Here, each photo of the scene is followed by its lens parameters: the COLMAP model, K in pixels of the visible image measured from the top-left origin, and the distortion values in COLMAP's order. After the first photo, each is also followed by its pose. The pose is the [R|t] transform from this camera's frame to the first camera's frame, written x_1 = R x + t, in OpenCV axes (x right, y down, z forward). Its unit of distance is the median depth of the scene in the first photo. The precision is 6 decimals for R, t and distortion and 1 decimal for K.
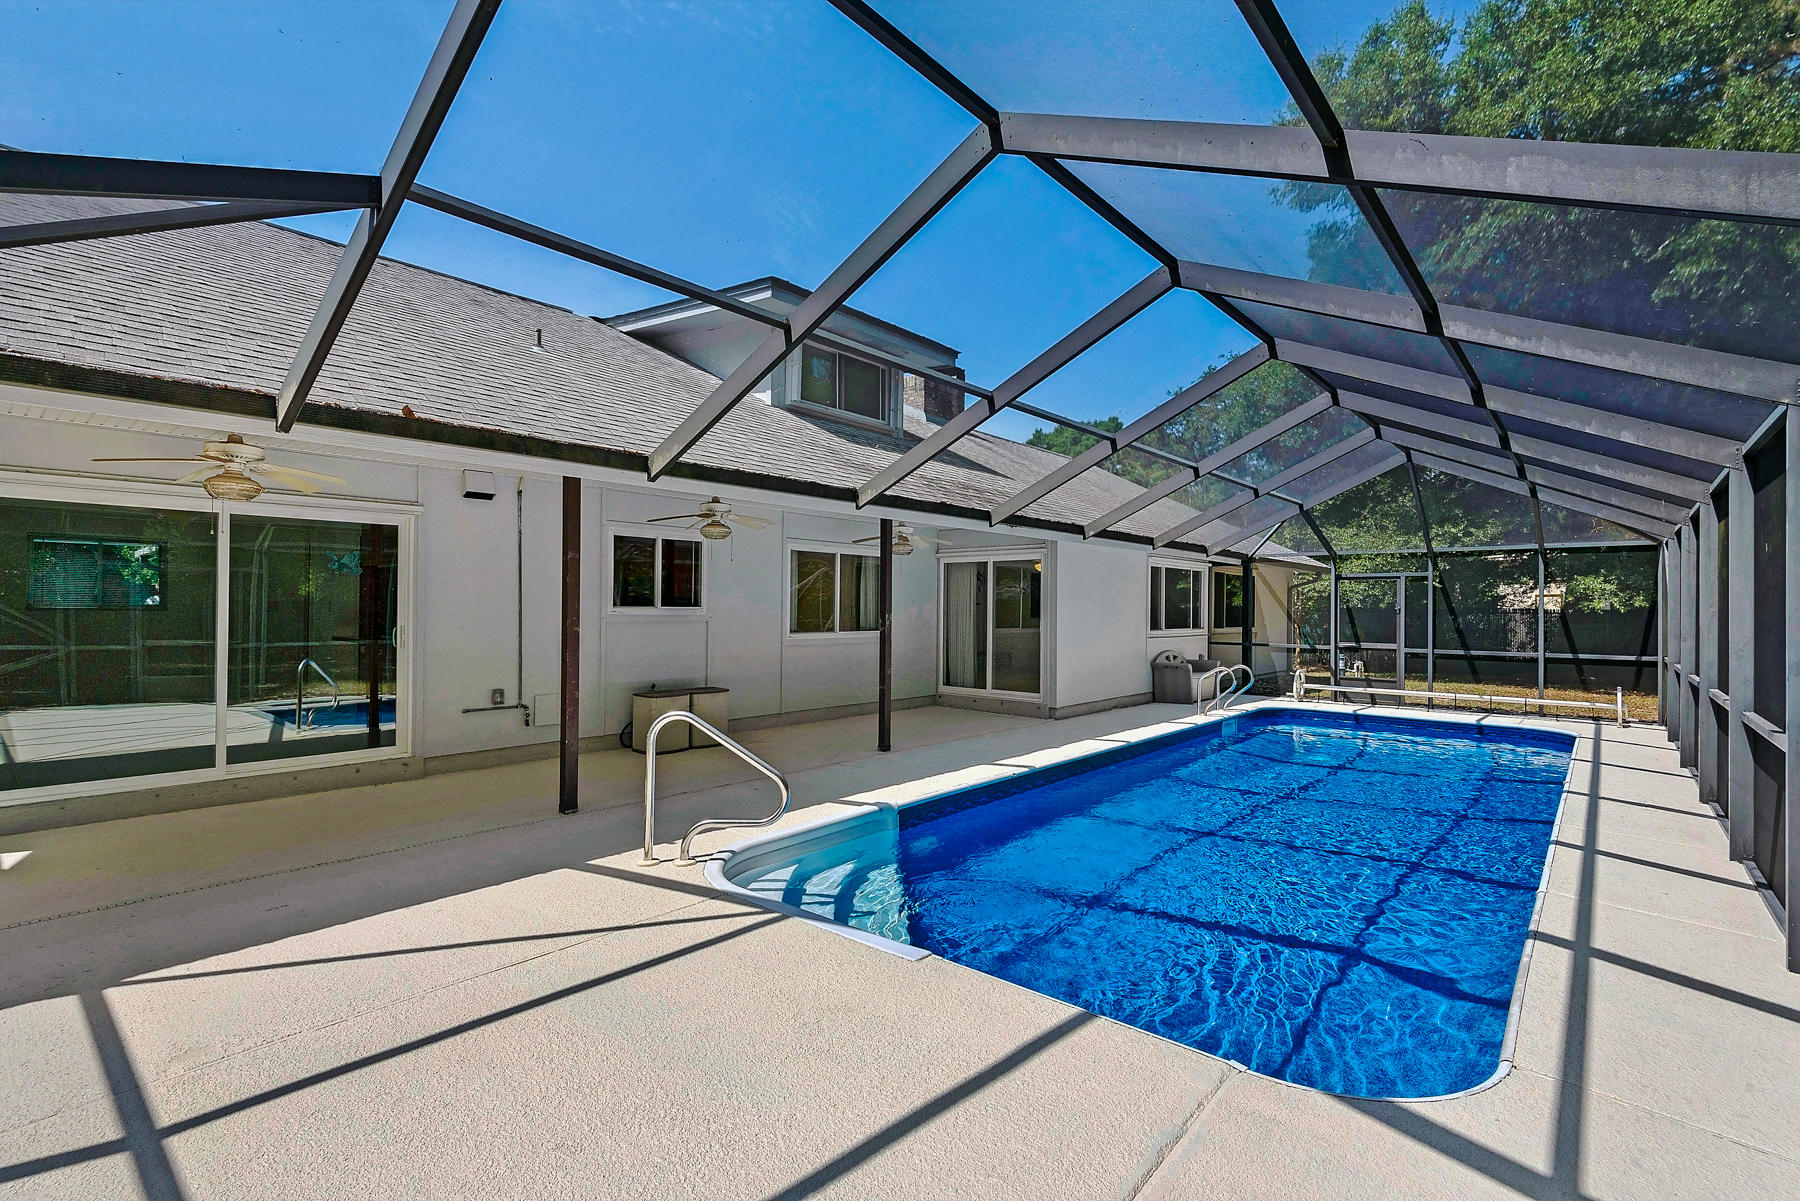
lens RADIAL K [[815.4, 0, 903.7], [0, 815.4, 600.0], [0, 0, 1]] dist [0.009814, -0.003742]
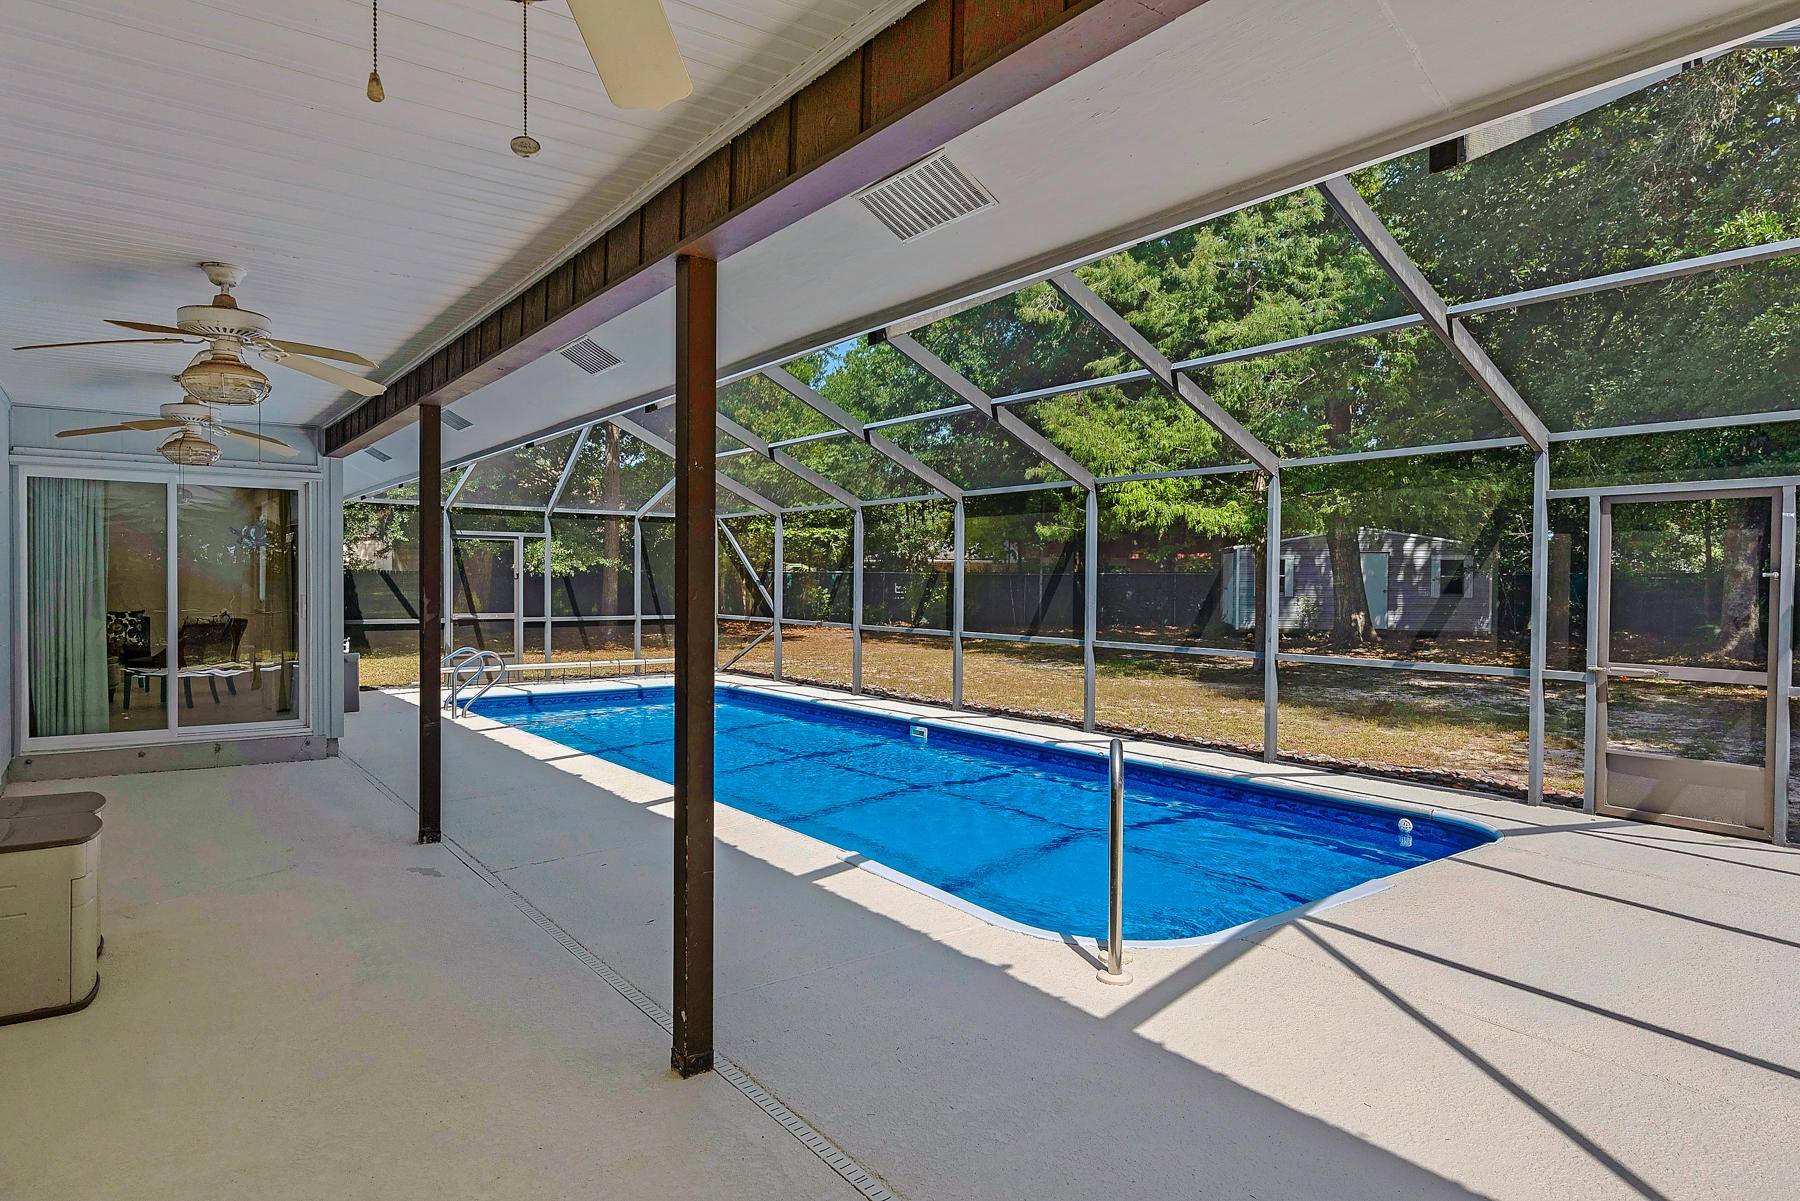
lens RADIAL K [[1039.2, 0, 903.9], [0, 1039.2, 594.6], [0, 0, 1]] dist [0.009808, 0.000665]
pose [[0.215312, -0.021319, 0.976312, -0.517592], [-0.014800, 0.999576, 0.025091, -0.000438], [-0.976433, -0.019852, 0.214905, 0.446437]]
